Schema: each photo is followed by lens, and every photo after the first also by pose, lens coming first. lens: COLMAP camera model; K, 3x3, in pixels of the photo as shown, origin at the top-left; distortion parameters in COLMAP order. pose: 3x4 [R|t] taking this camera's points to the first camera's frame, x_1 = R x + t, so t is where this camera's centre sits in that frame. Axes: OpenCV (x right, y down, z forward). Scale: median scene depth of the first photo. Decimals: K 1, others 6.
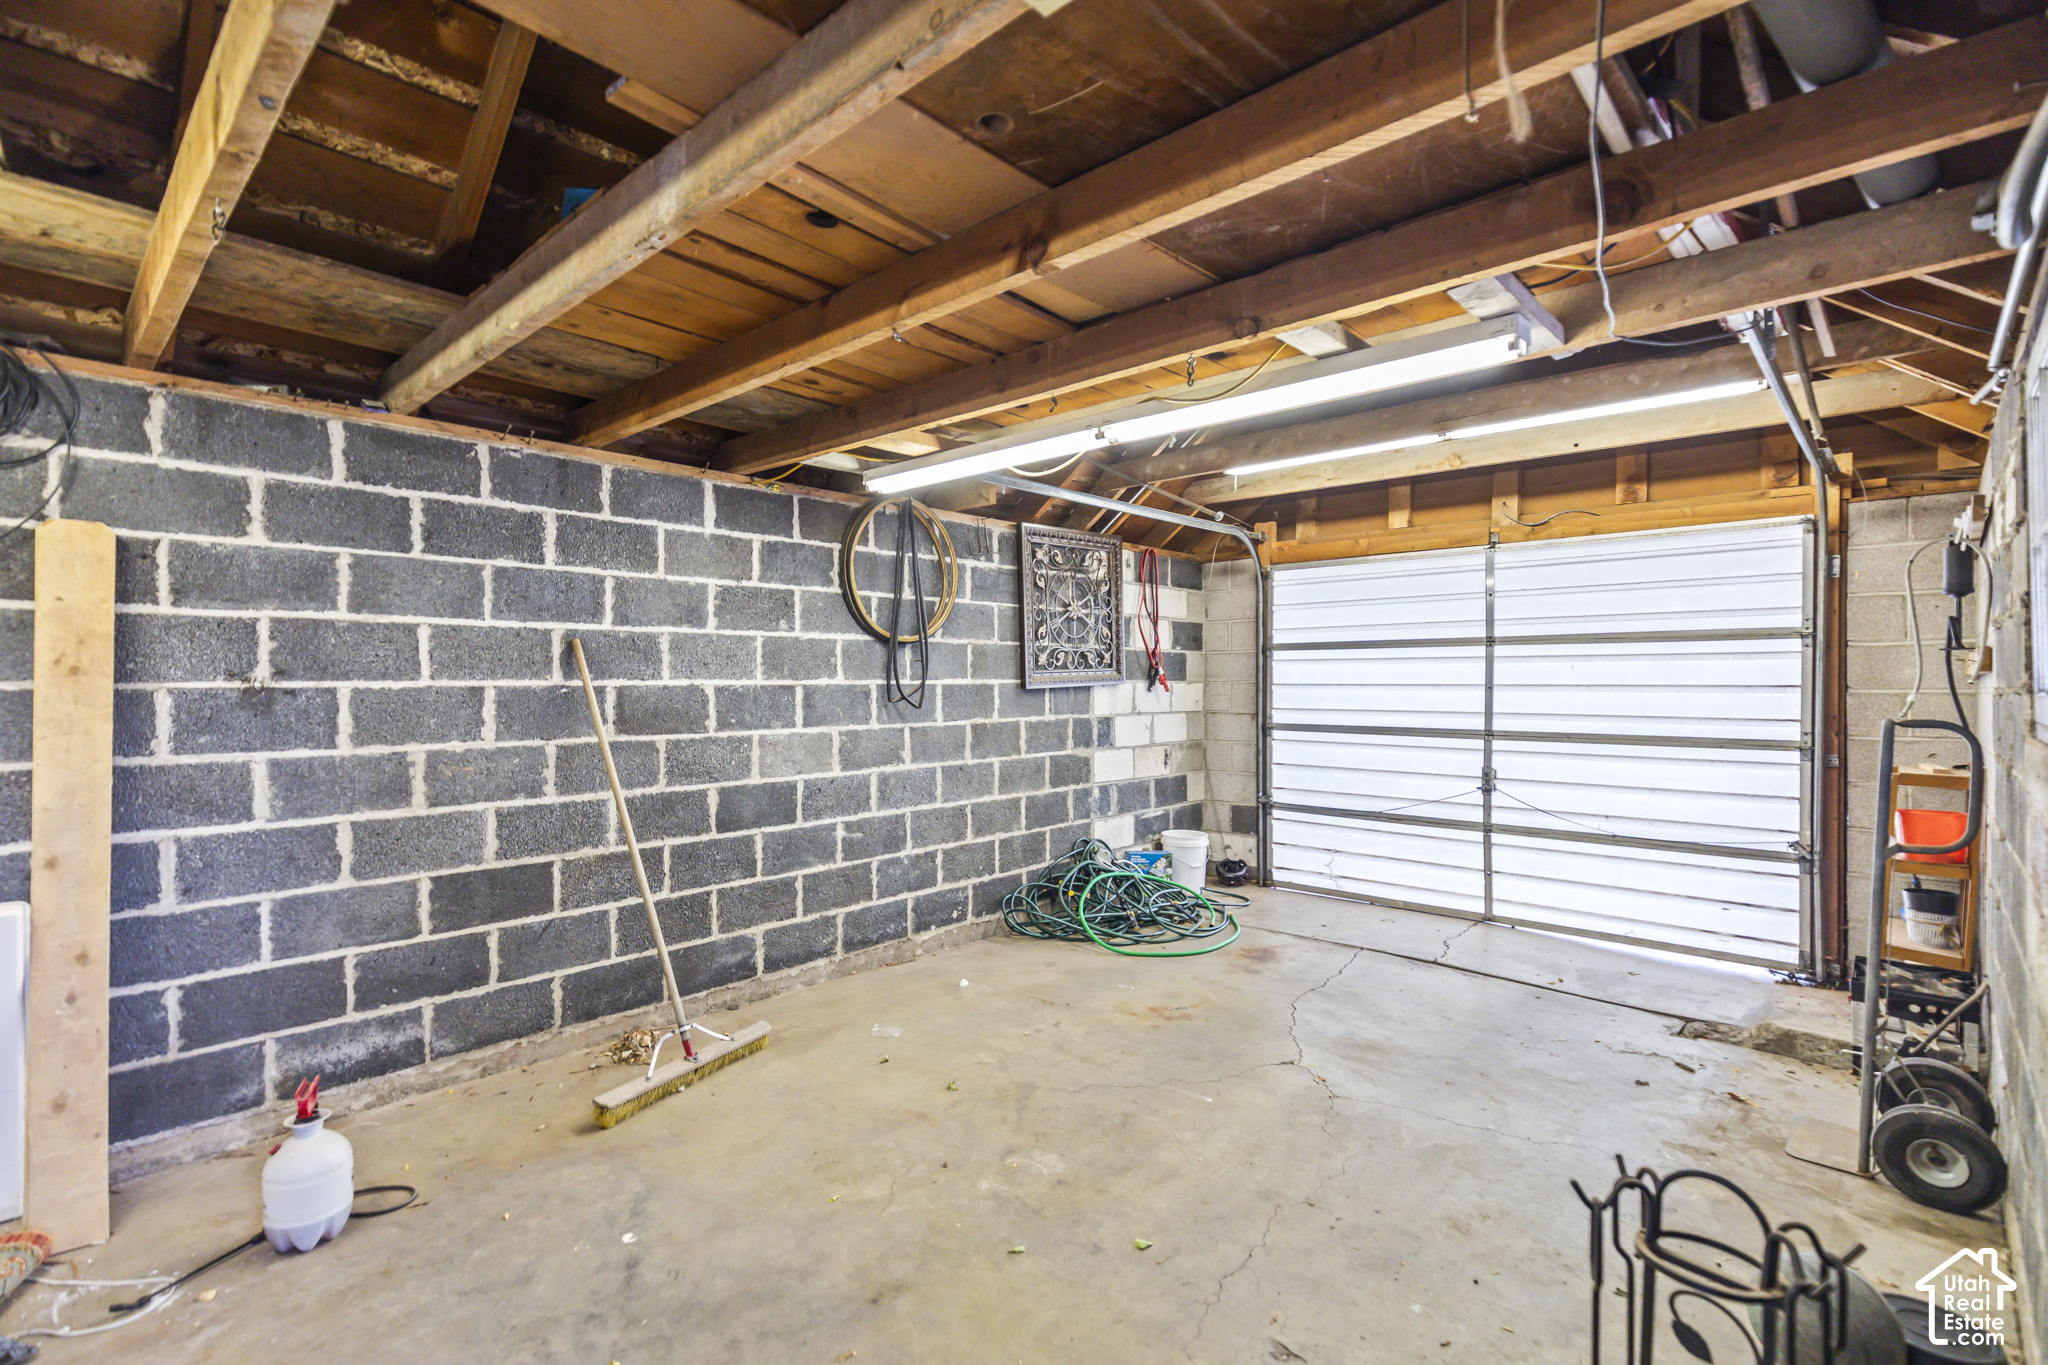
lens RADIAL K [[935.0, 0, 1025.8], [0, 935.0, 681.4], [0, 0, 1]] dist [0.003989, -0.000458]
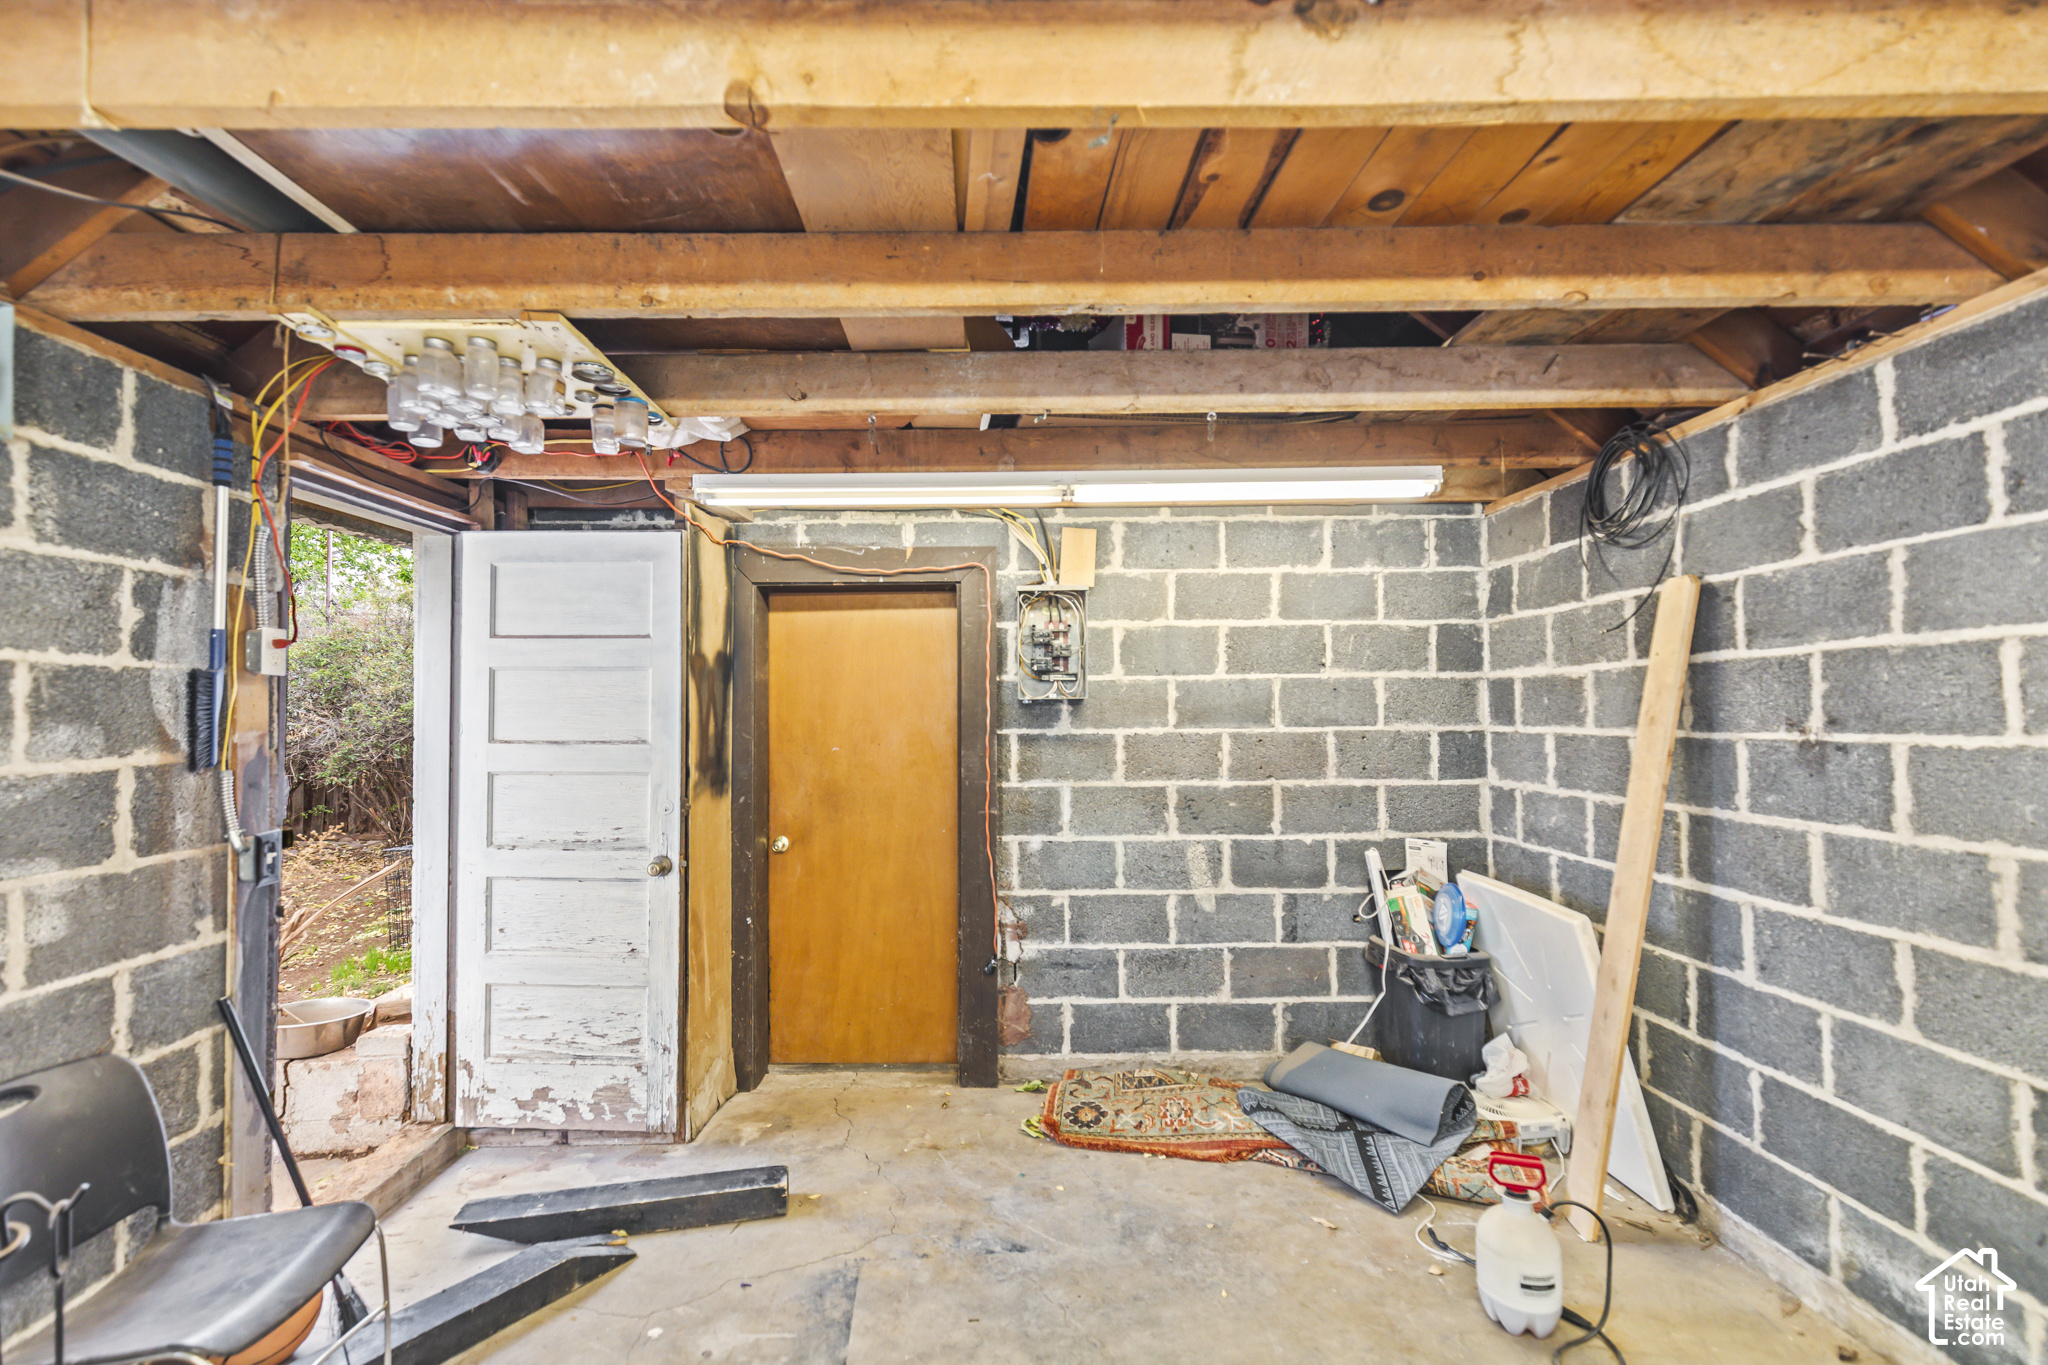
lens RADIAL K [[935.0, 0, 1016.3], [0, 935.0, 691.6], [0, 0, 1]] dist [0.003989, -0.000458]
pose [[-0.719107, -0.013633, -0.694766, 0.215735], [0.003364, 0.999728, -0.023099, -0.018376], [0.694892, -0.018947, -0.718865, 1.072873]]
